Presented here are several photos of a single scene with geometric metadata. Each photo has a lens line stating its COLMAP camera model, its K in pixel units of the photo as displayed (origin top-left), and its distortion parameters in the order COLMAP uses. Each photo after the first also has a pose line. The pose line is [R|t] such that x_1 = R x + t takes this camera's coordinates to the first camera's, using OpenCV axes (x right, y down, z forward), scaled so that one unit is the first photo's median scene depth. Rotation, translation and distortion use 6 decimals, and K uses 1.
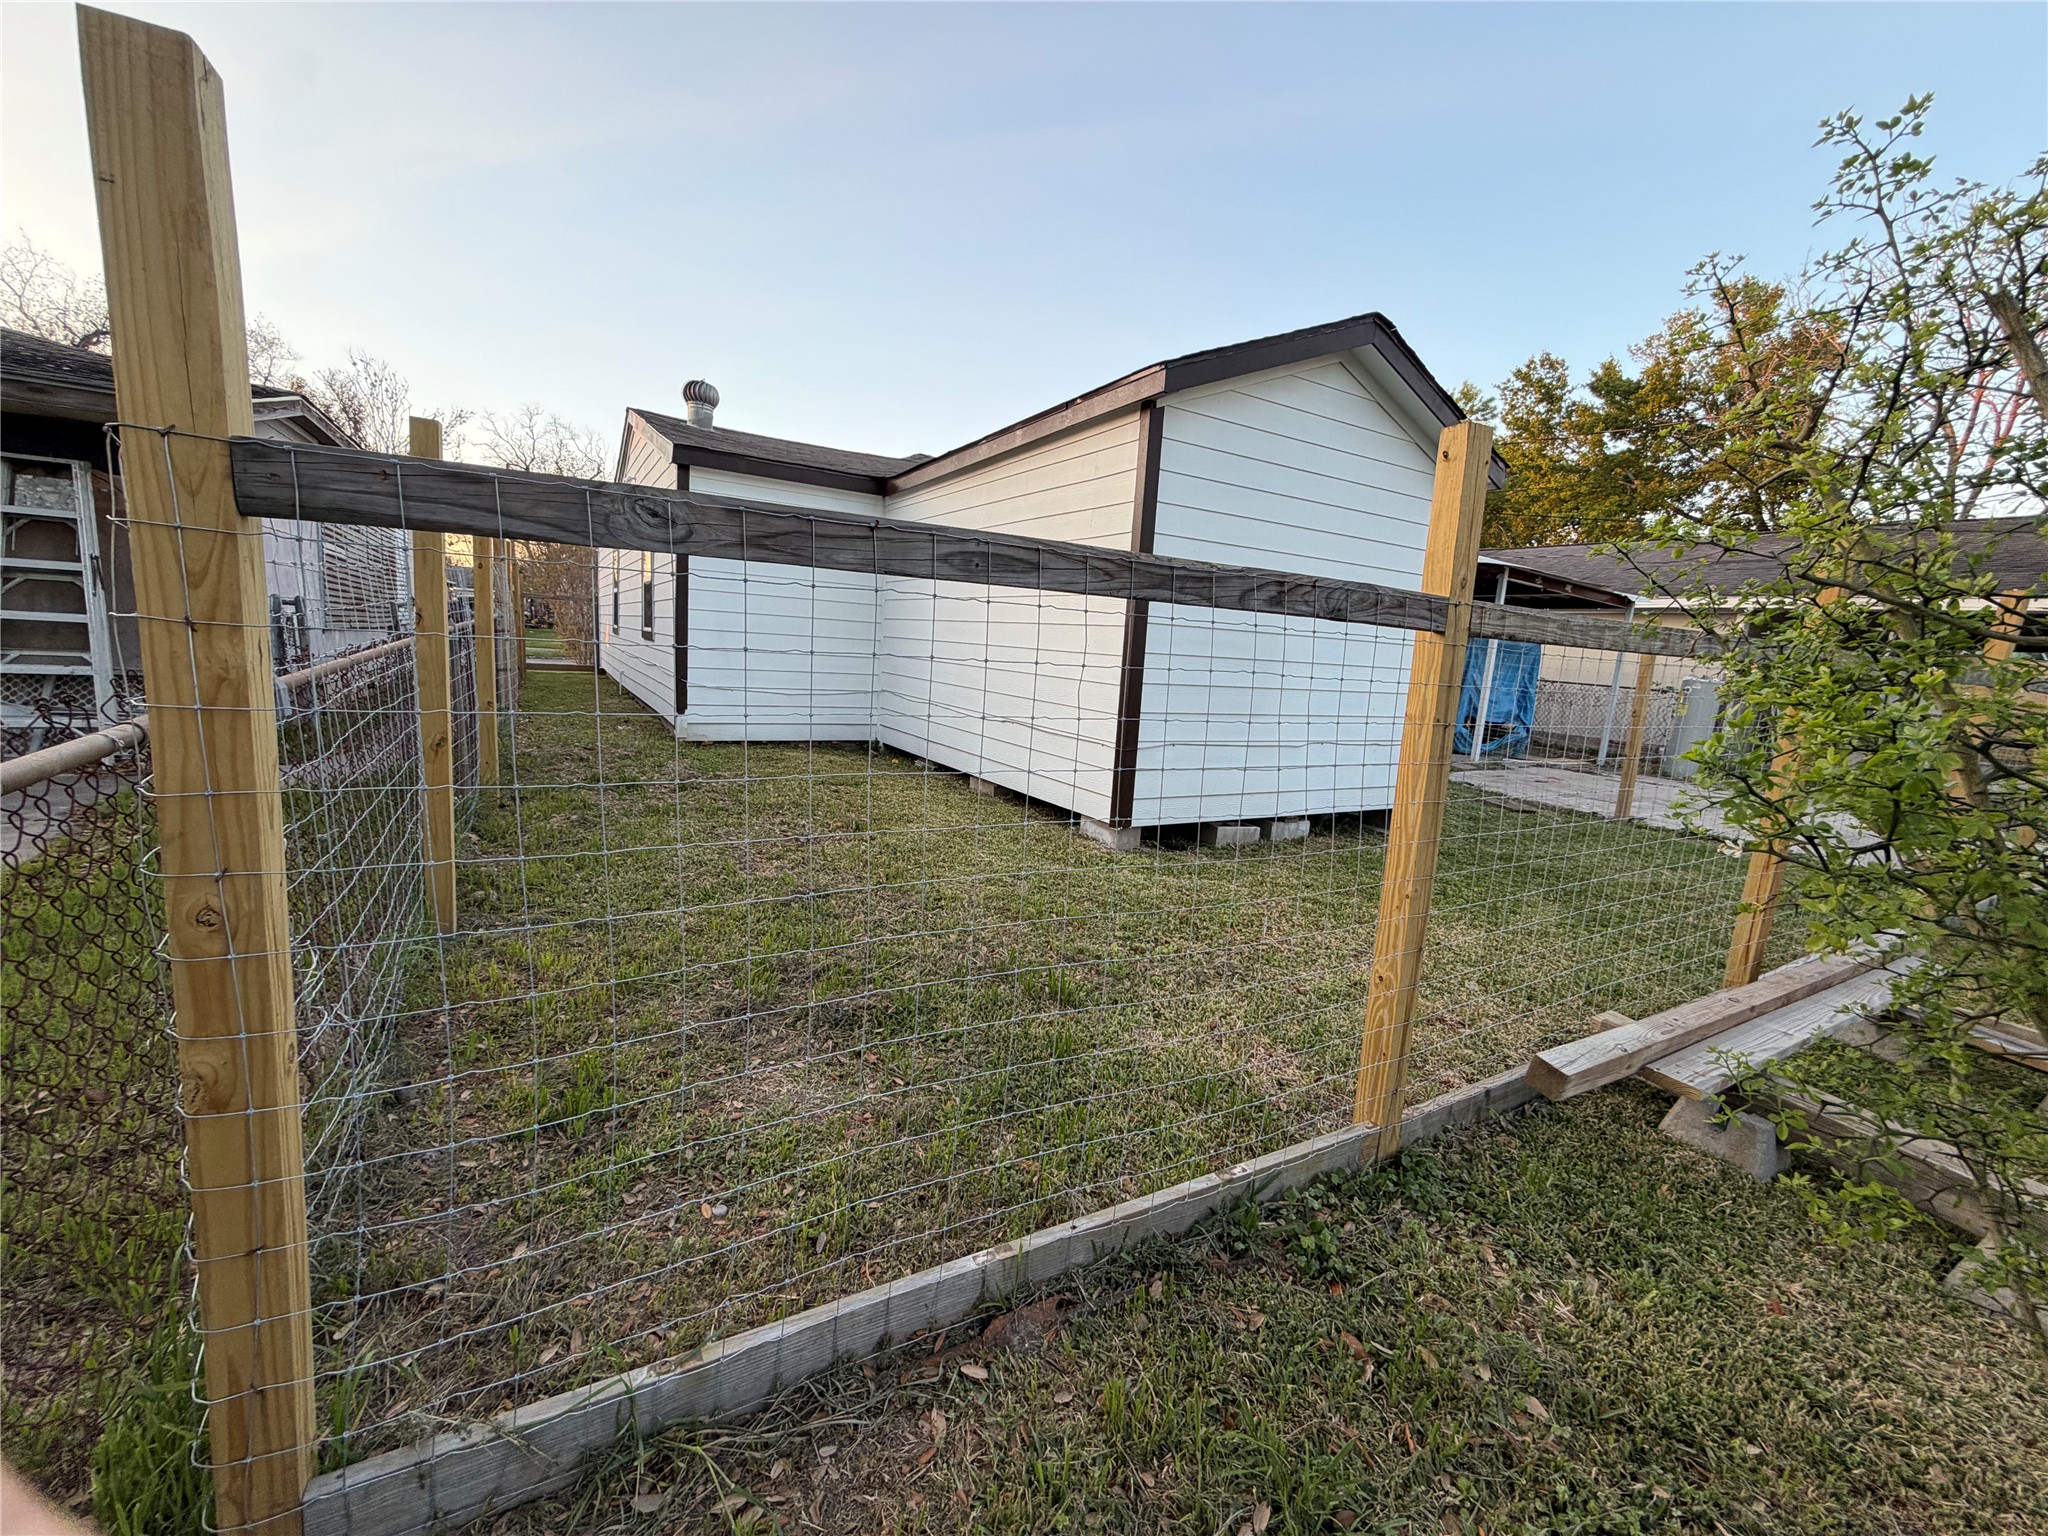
lens RADIAL K [[822.9, 0, 1018.7], [0, 822.9, 772.6], [0, 0, 1]] dist [0.003305, 0.000026]
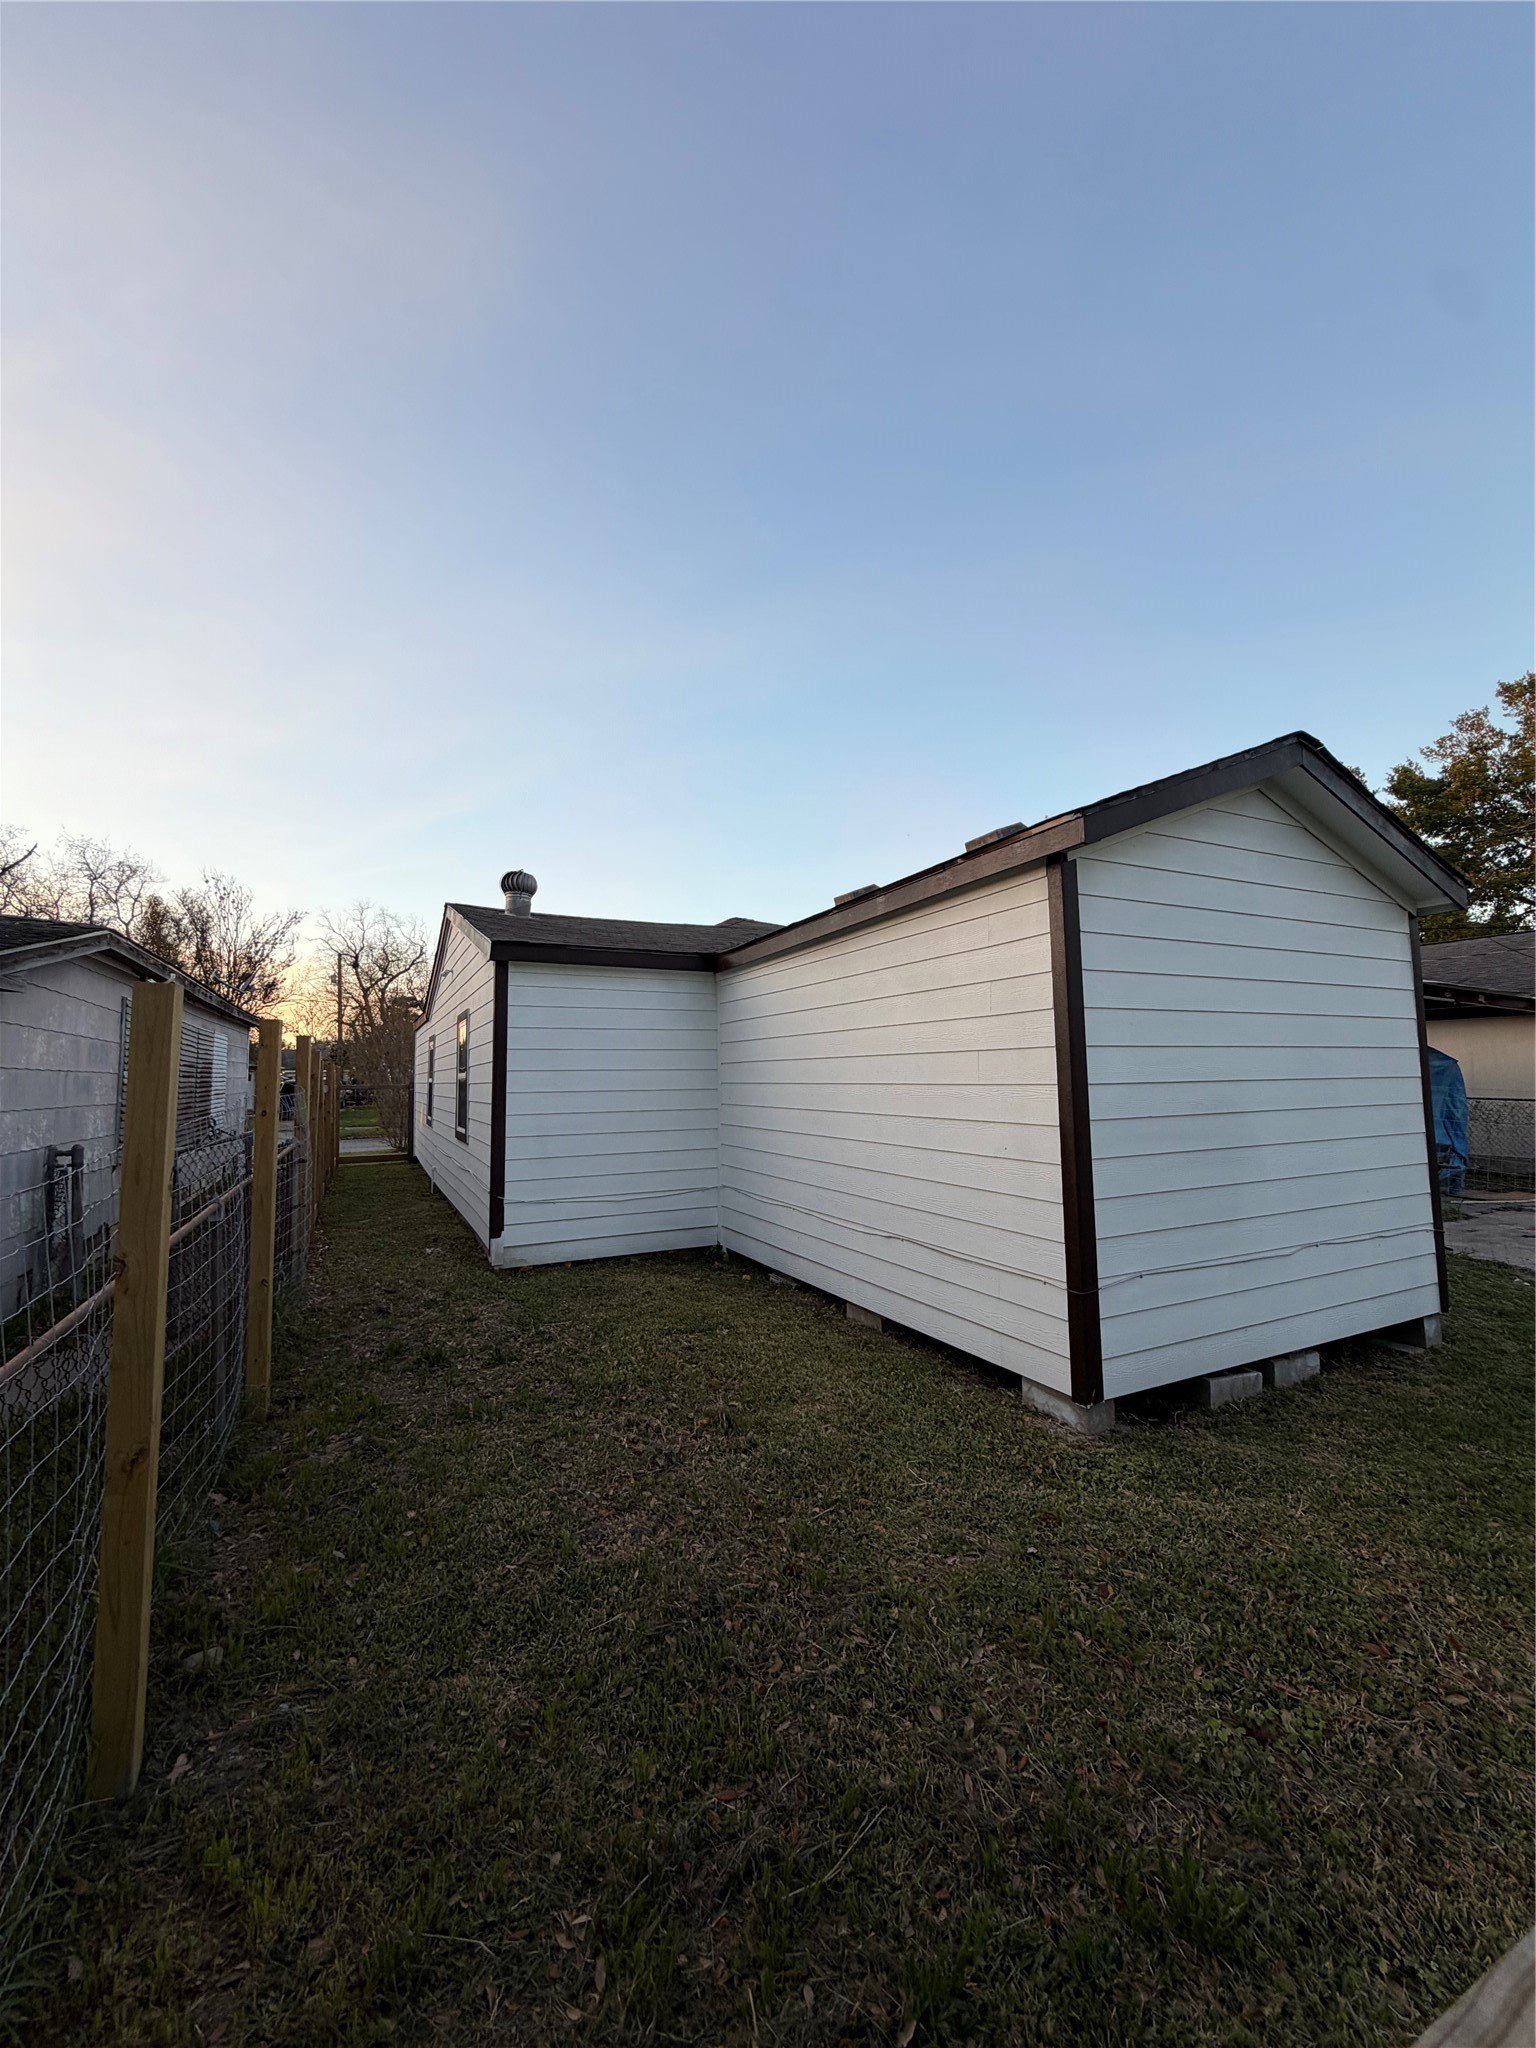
lens RADIAL K [[822.9, 0, 768.7], [0, 822.9, 1019.4], [0, 0, 1]] dist [0.003305, 0.000026]
pose [[0.994967, -0.081420, -0.058412, -0.070565], [0.066168, 0.971594, -0.227215, -0.093139], [0.075253, 0.222206, 0.972091, 0.162893]]
